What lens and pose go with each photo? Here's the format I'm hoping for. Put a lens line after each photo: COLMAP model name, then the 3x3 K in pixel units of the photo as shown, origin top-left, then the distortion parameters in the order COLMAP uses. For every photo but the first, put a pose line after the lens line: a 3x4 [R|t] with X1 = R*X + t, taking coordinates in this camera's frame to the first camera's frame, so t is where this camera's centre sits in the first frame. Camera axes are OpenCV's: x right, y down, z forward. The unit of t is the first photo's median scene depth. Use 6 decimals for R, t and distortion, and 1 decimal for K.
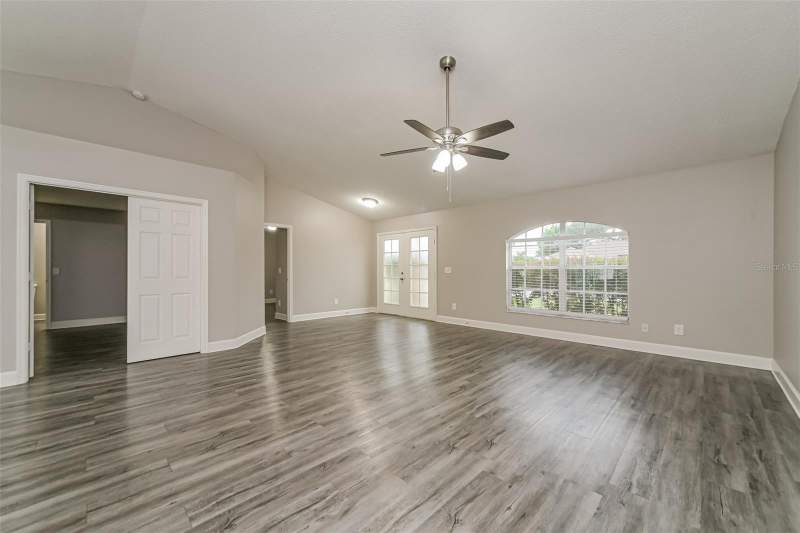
lens RADIAL K [[311.2, 0, 400.0], [0, 311.2, 266.5], [0, 0, 1]] dist [-0.000091, -0.000005]
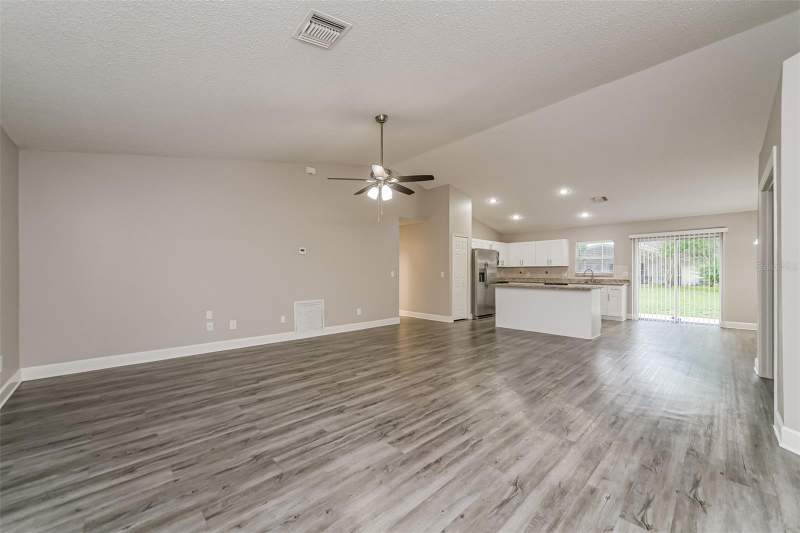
lens RADIAL K [[311.2, 0, 400.0], [0, 311.2, 266.5], [0, 0, 1]] dist [-0.000091, -0.000005]
pose [[-0.999266, -0.002593, 0.038219, 0.019381], [-0.003326, 0.999812, -0.019118, 0.006409], [-0.038162, -0.019231, -0.999086, 1.870568]]
